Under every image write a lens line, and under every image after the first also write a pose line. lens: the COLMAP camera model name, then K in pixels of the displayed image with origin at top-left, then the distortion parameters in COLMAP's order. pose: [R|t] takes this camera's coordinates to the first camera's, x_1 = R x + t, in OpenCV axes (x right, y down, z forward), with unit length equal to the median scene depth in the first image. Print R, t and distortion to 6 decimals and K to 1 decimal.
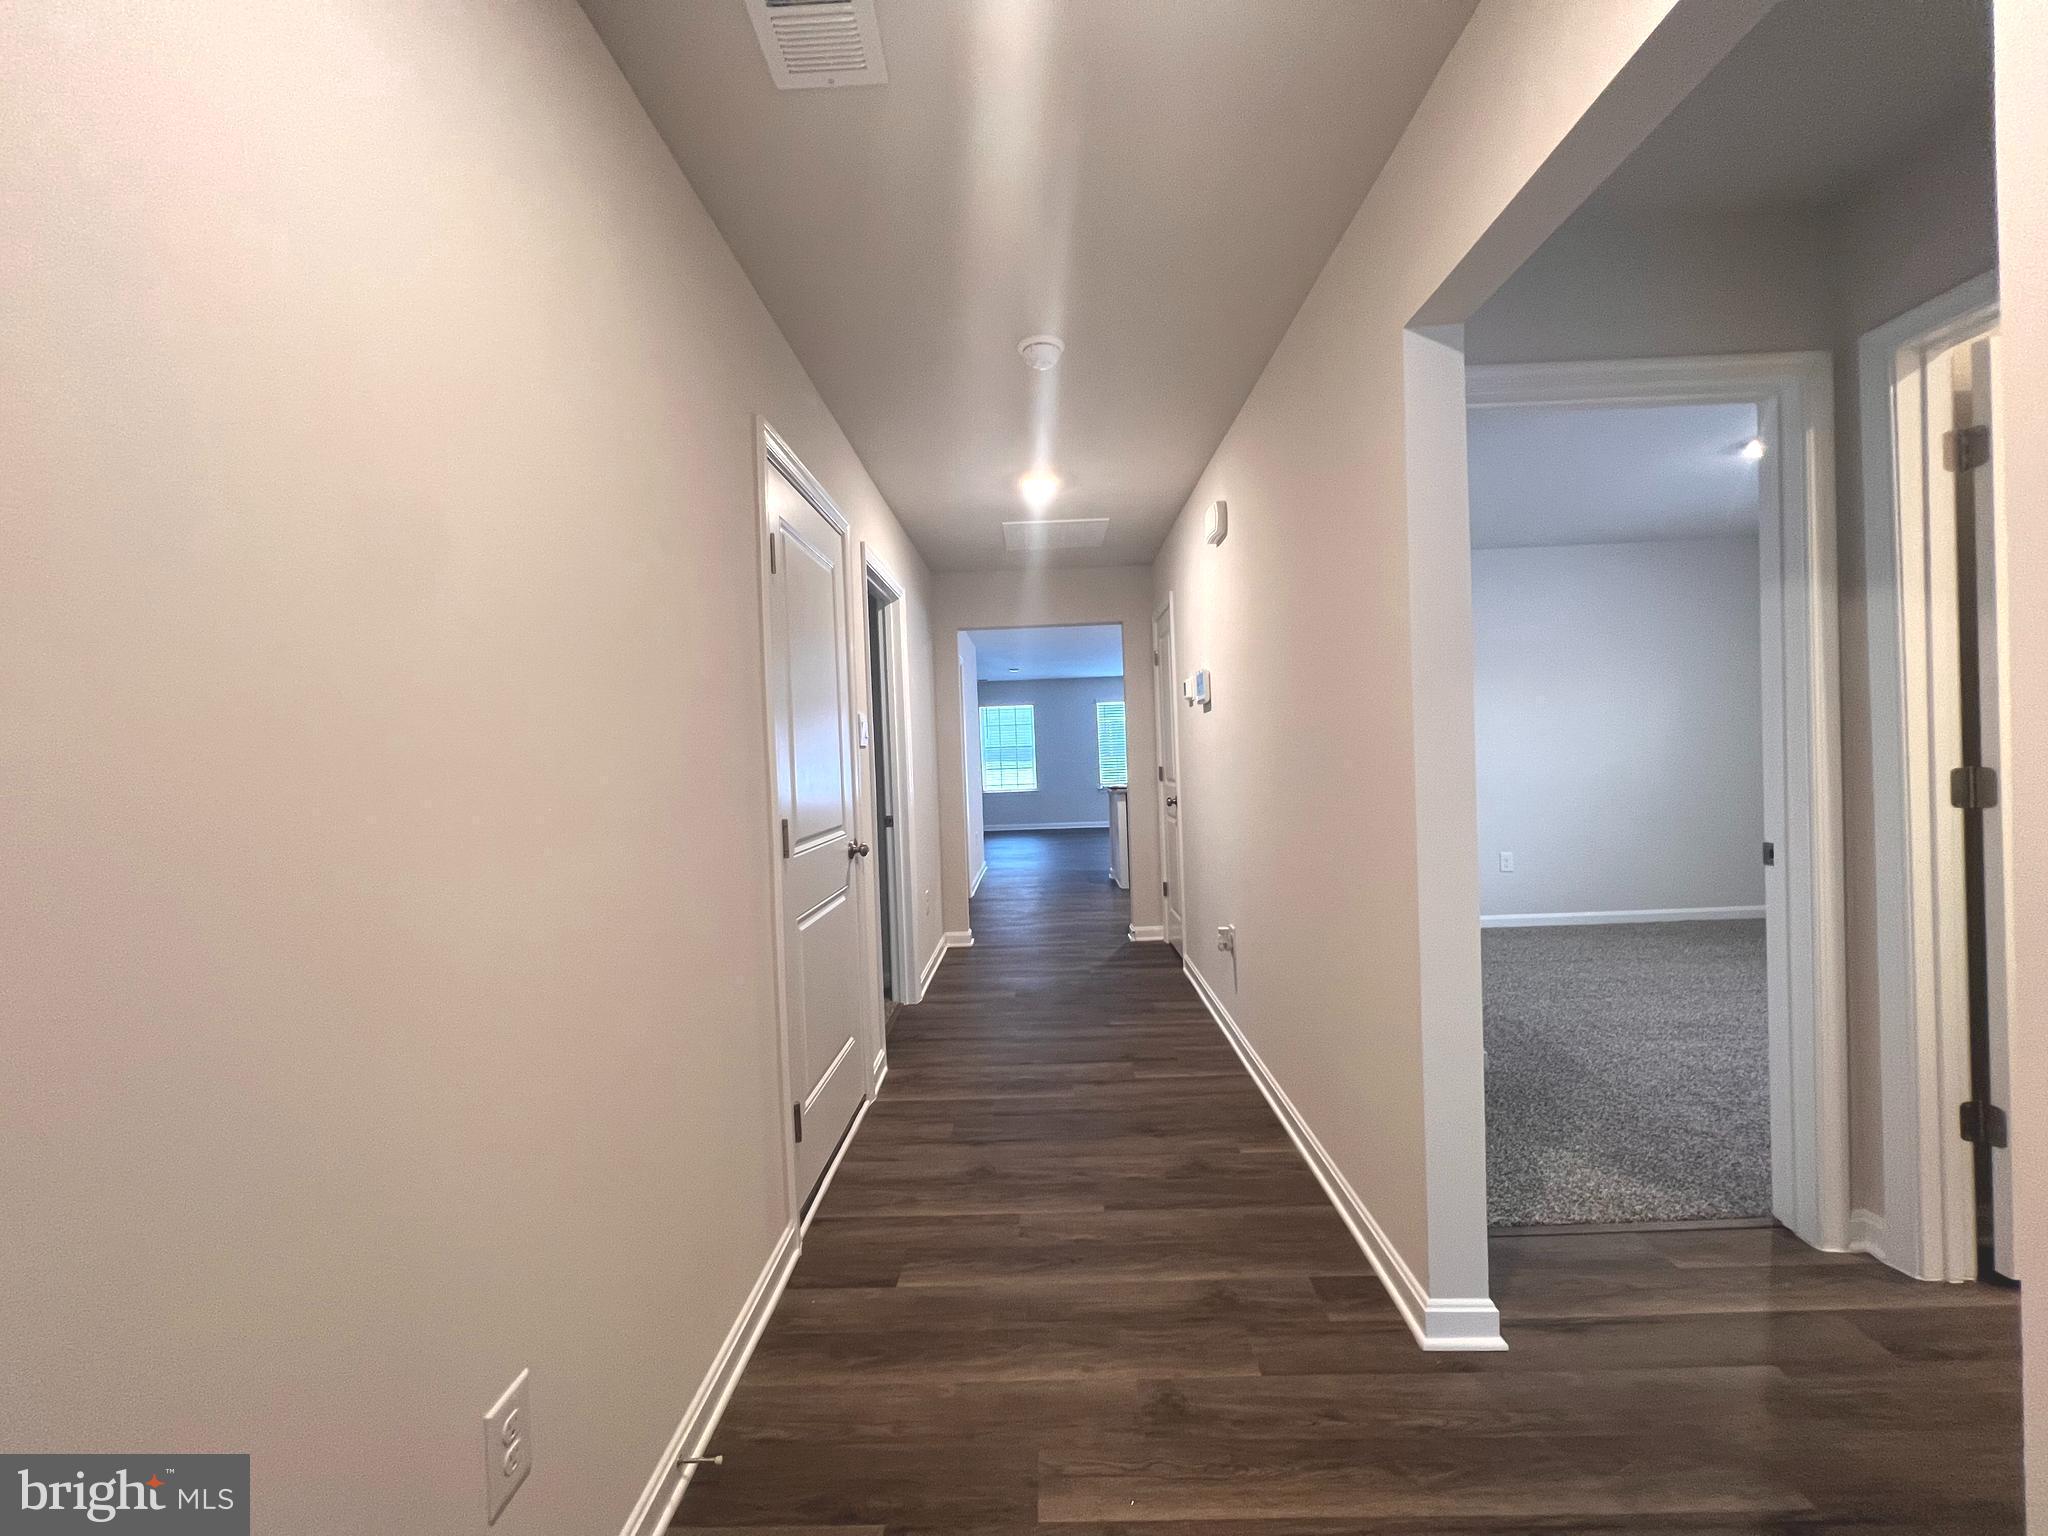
lens RADIAL K [[815.0, 0, 1026.4], [0, 815.0, 763.8], [0, 0, 1]] dist [-0.002236, -0.000053]
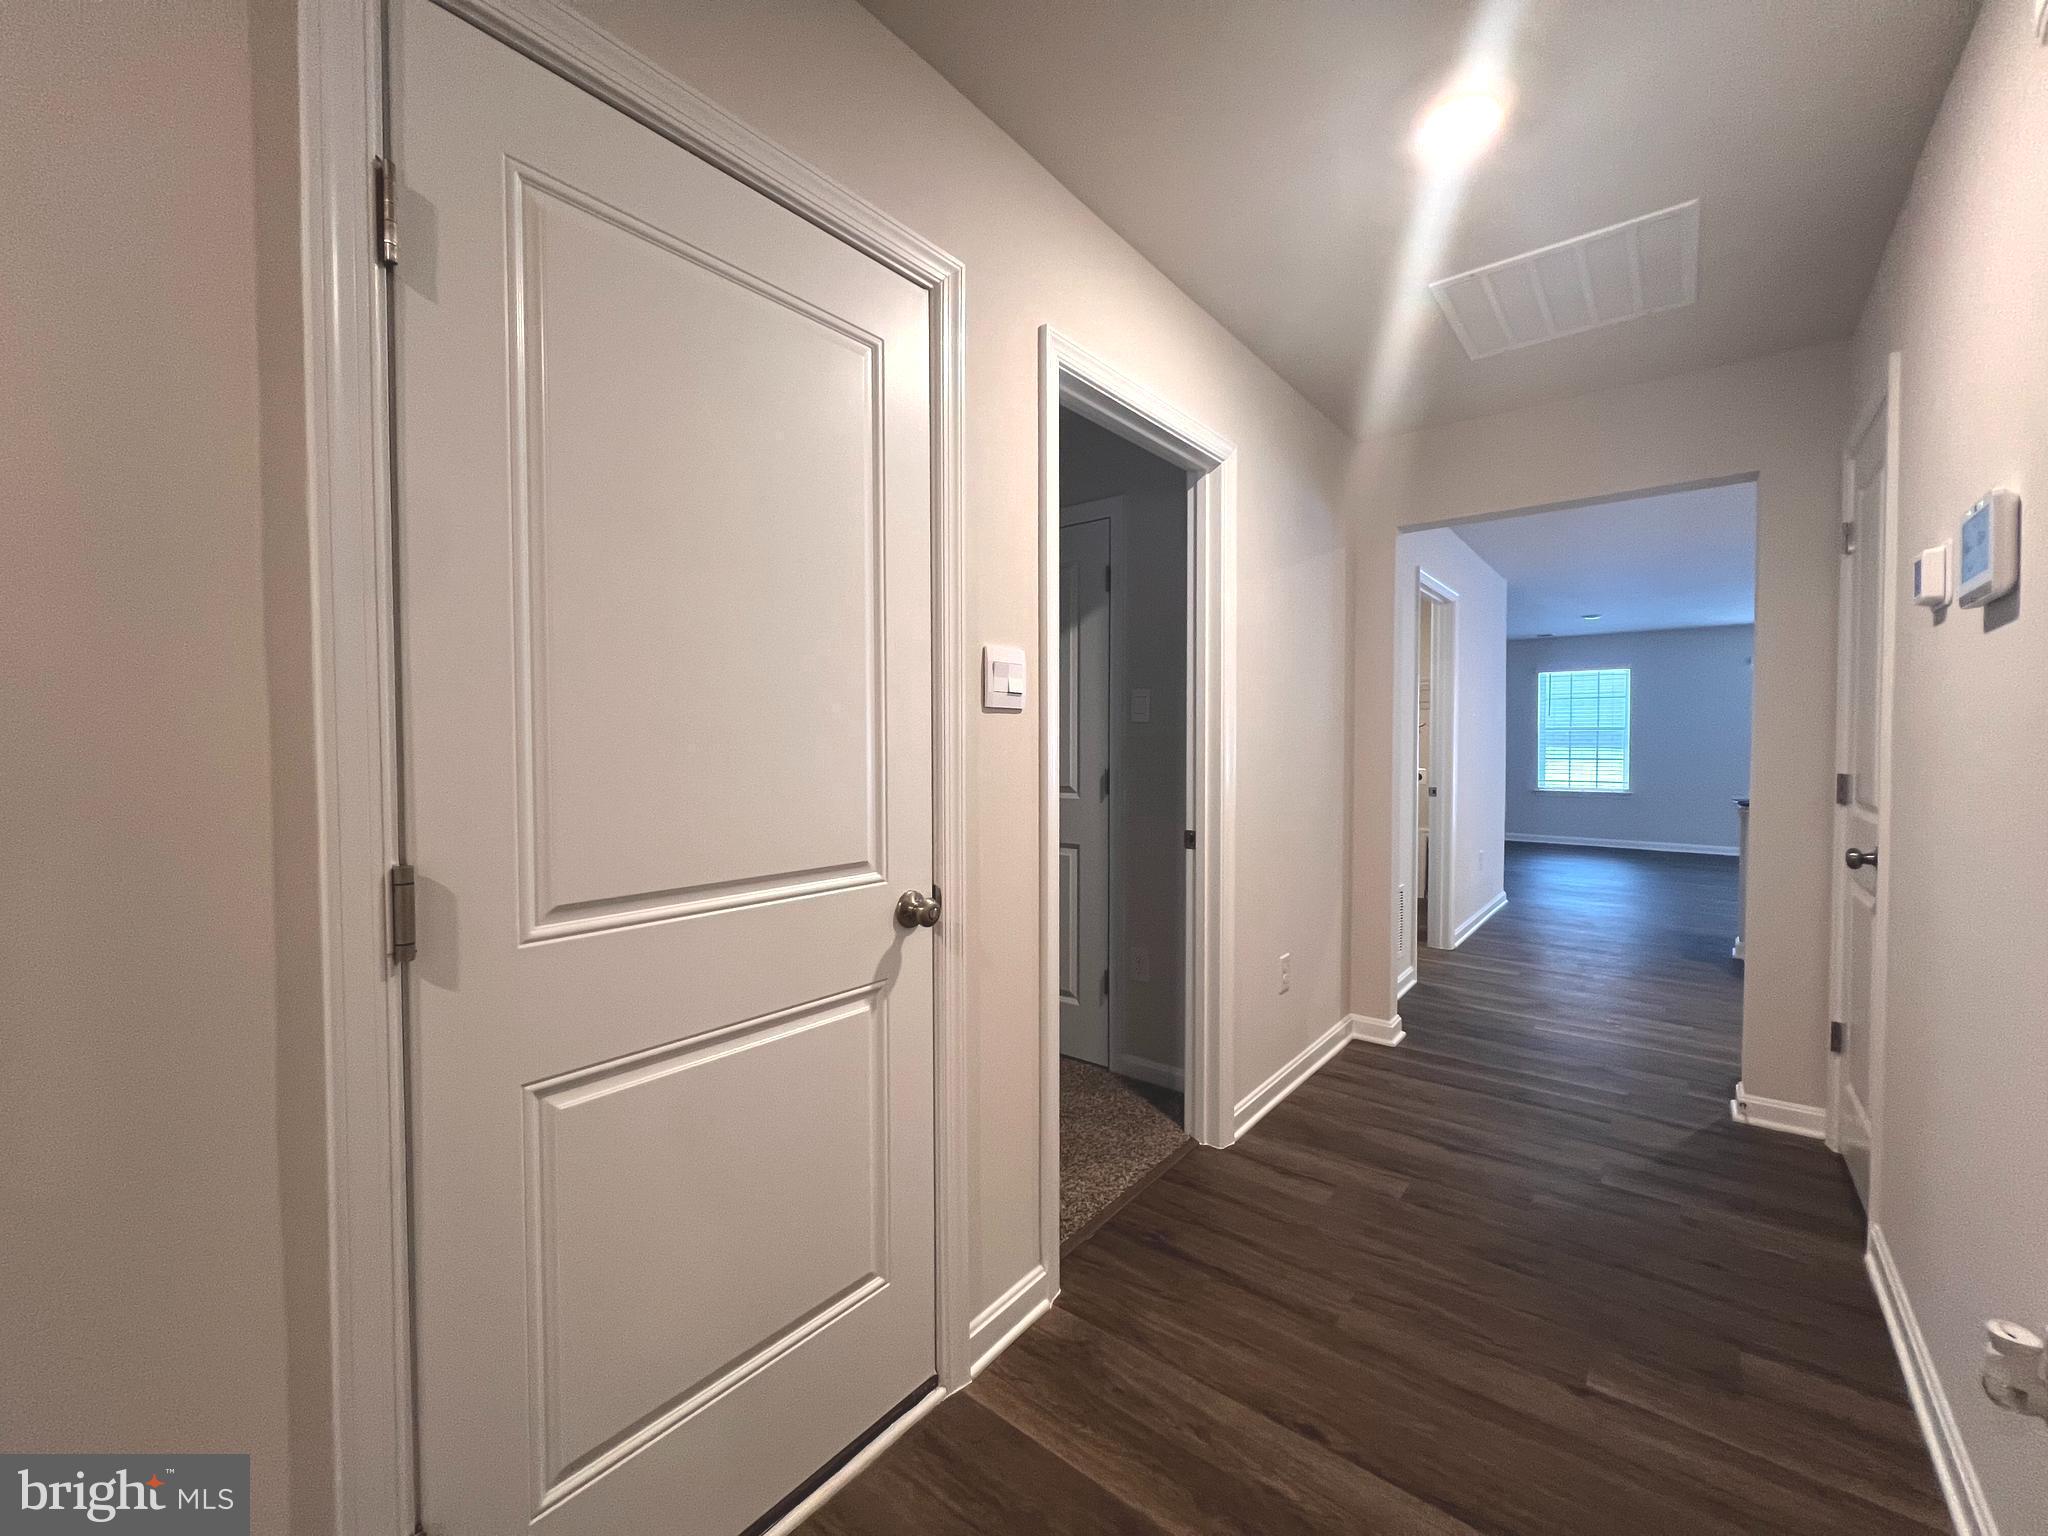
lens RADIAL K [[815.0, 0, 1026.4], [0, 815.0, 763.8], [0, 0, 1]] dist [-0.002236, -0.000053]
pose [[0.788915, 0.053531, -0.612166, 0.089415], [-0.035532, 0.998506, 0.041524, -0.005667], [0.613474, -0.011007, 0.789638, 0.385349]]
